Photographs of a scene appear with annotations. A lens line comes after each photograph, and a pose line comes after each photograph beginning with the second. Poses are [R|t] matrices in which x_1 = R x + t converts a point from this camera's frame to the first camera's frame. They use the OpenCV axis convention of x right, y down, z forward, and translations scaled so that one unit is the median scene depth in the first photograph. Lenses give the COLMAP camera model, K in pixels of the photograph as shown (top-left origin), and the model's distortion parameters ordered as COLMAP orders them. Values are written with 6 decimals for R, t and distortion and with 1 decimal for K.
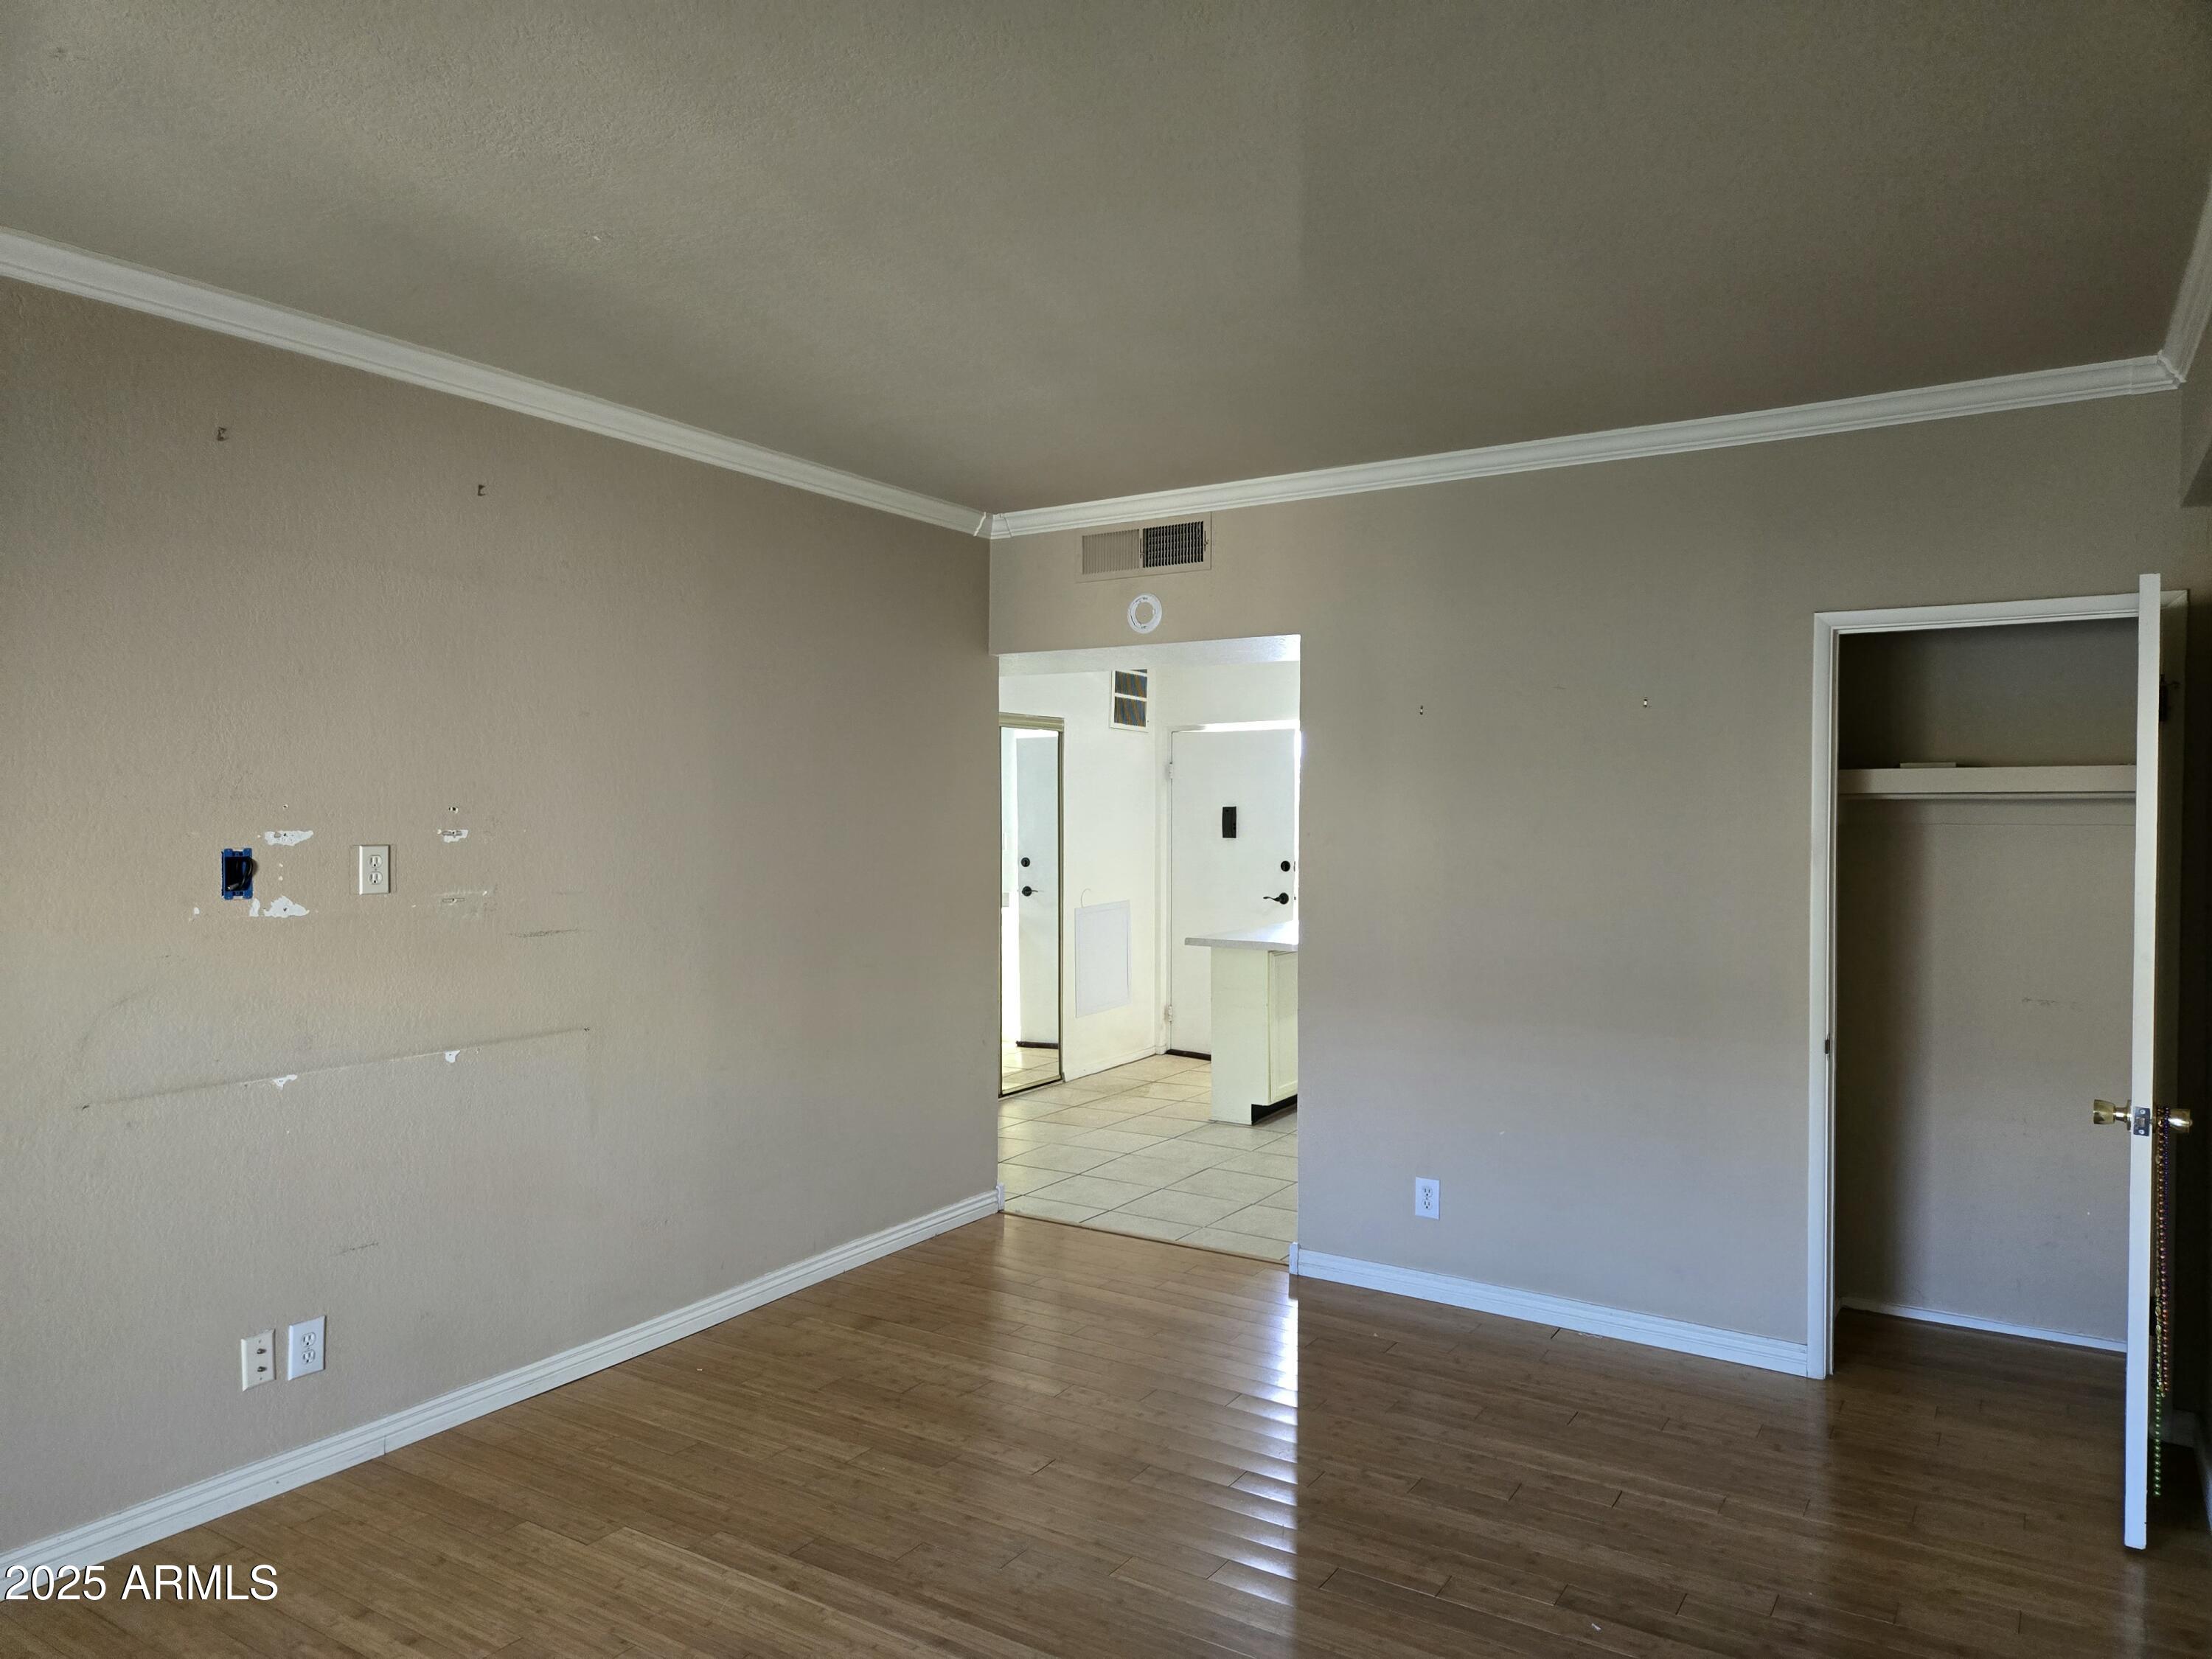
lens RADIAL K [[1493.5, 0, 1105.2], [0, 1493.5, 818.3], [0, 0, 1]] dist [0.090118, -0.087559]
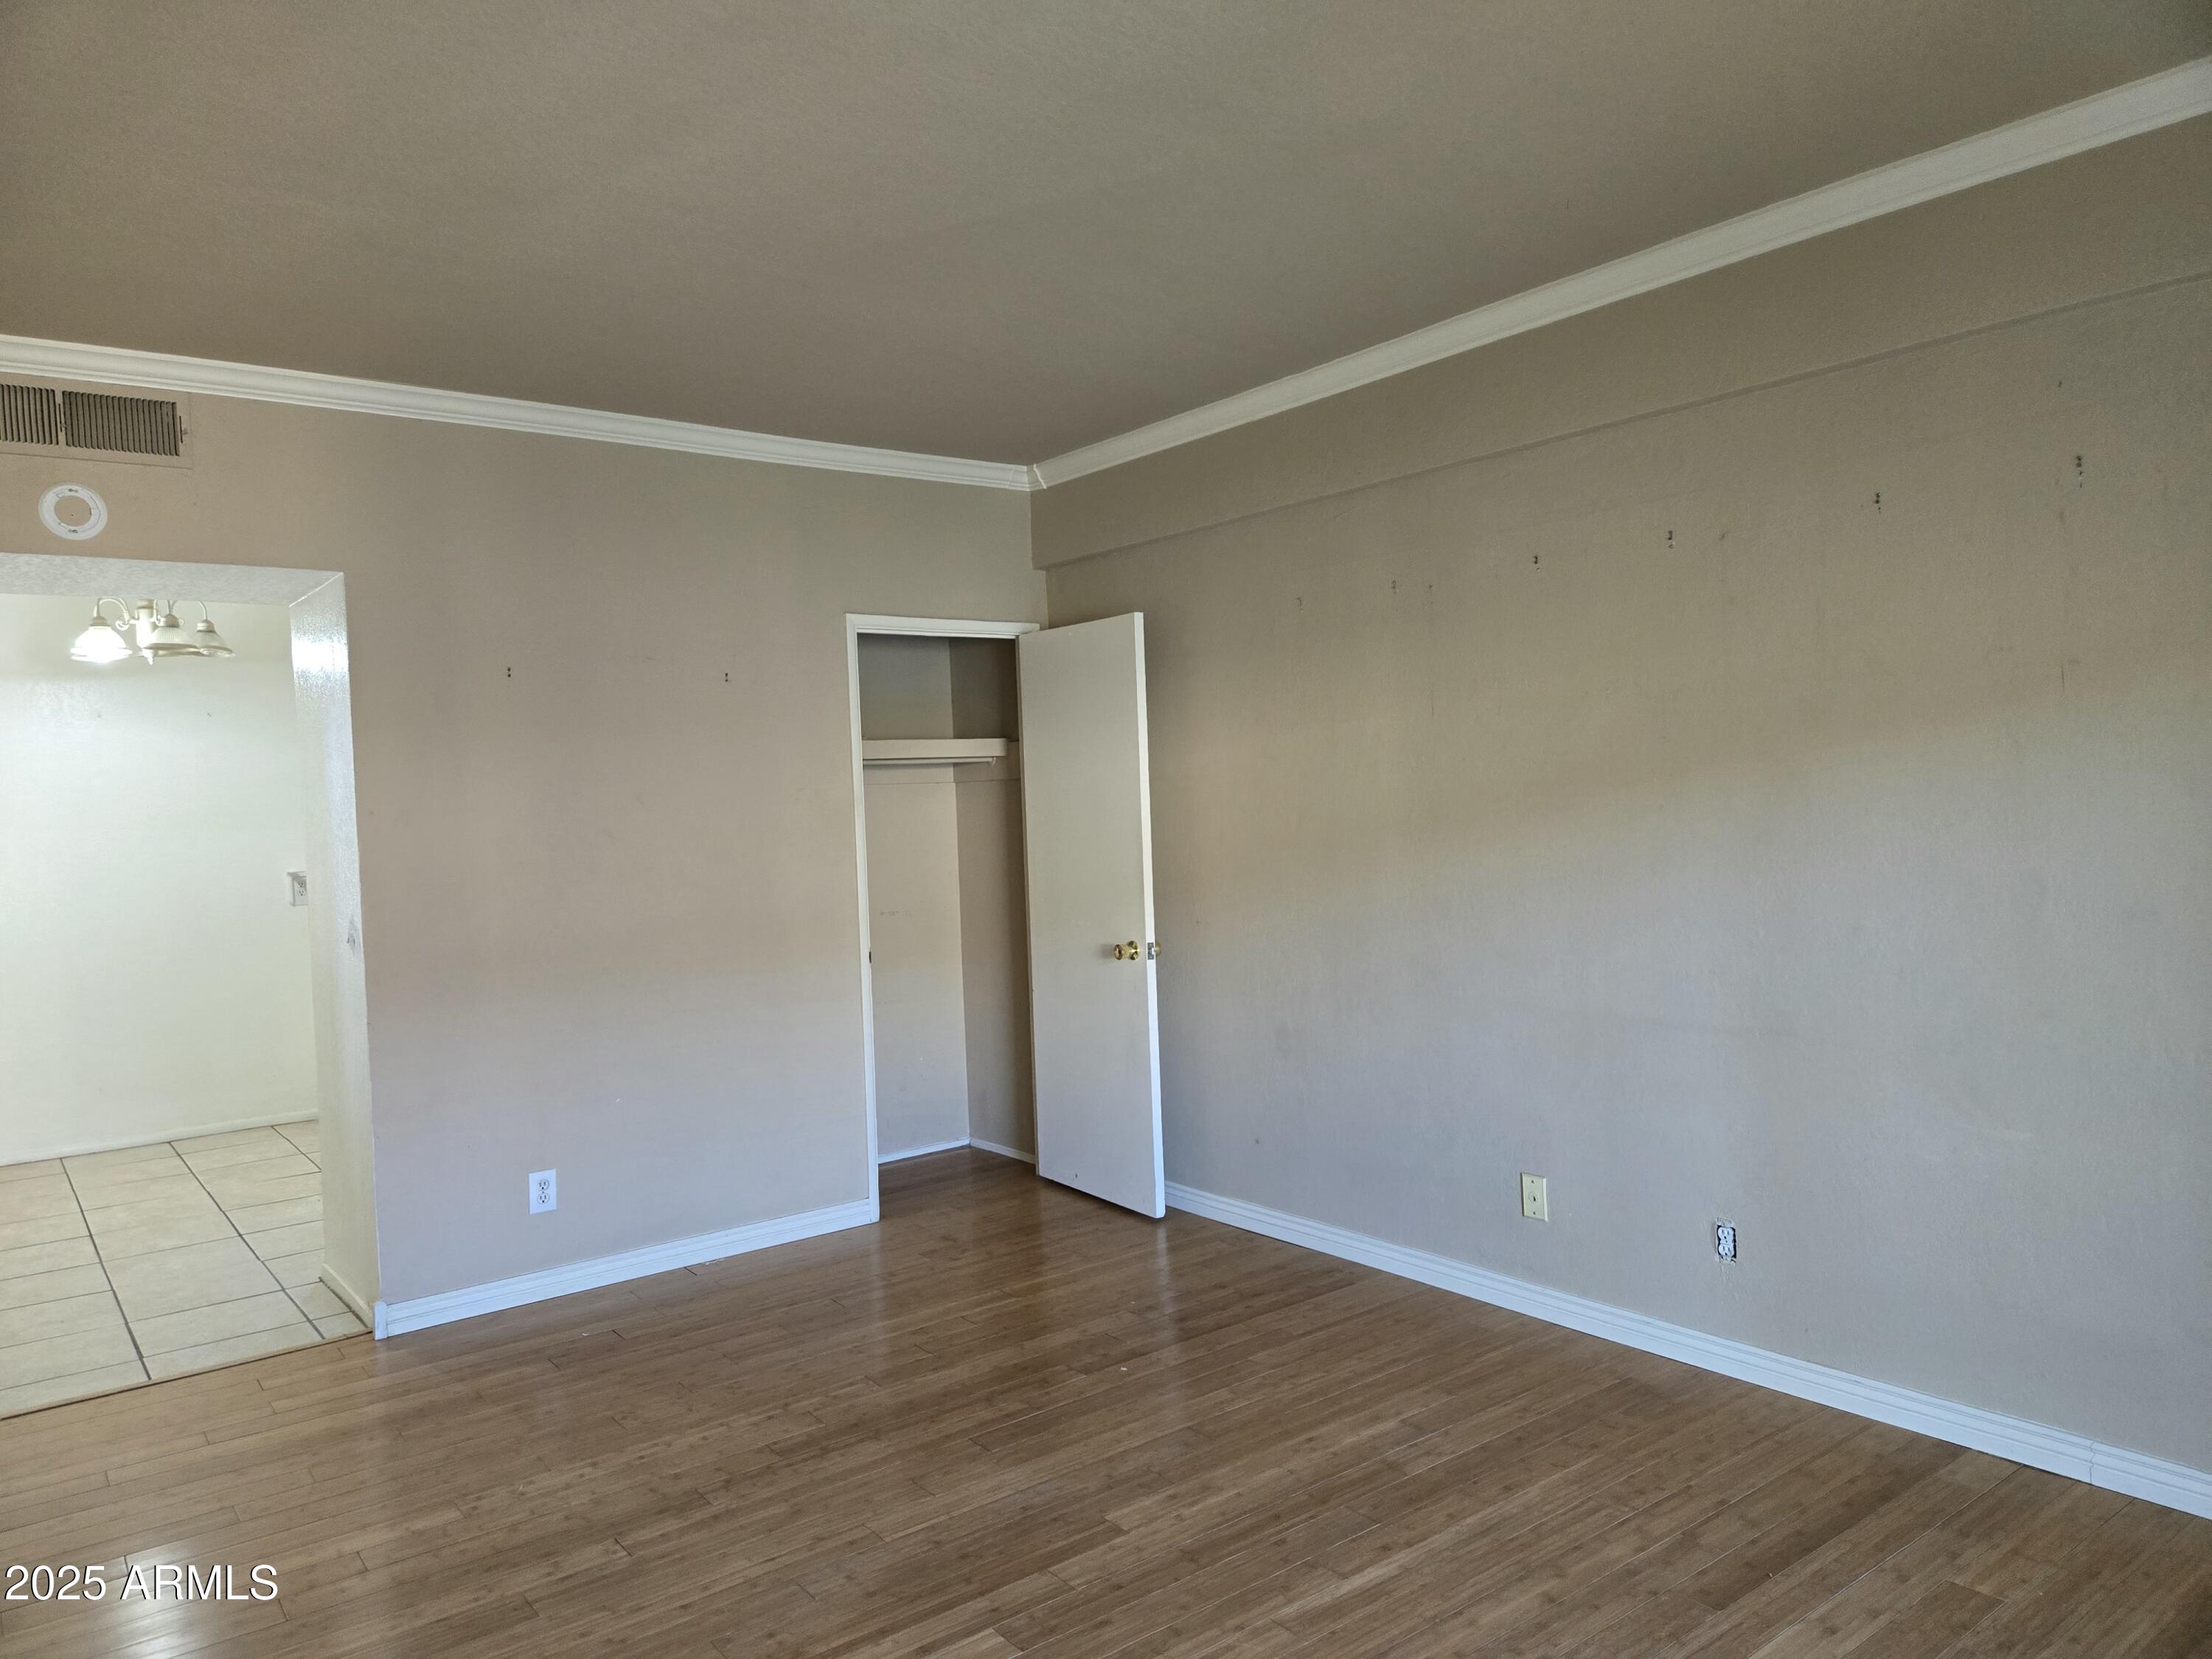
lens RADIAL K [[1493.5, 0, 1105.2], [0, 1493.5, 818.3], [0, 0, 1]] dist [0.090118, -0.087559]
pose [[0.332437, -0.032026, 0.942581, -0.554594], [0.046228, 0.998775, 0.017631, 0.018950], [-0.941992, 0.037713, 0.333511, 0.346628]]
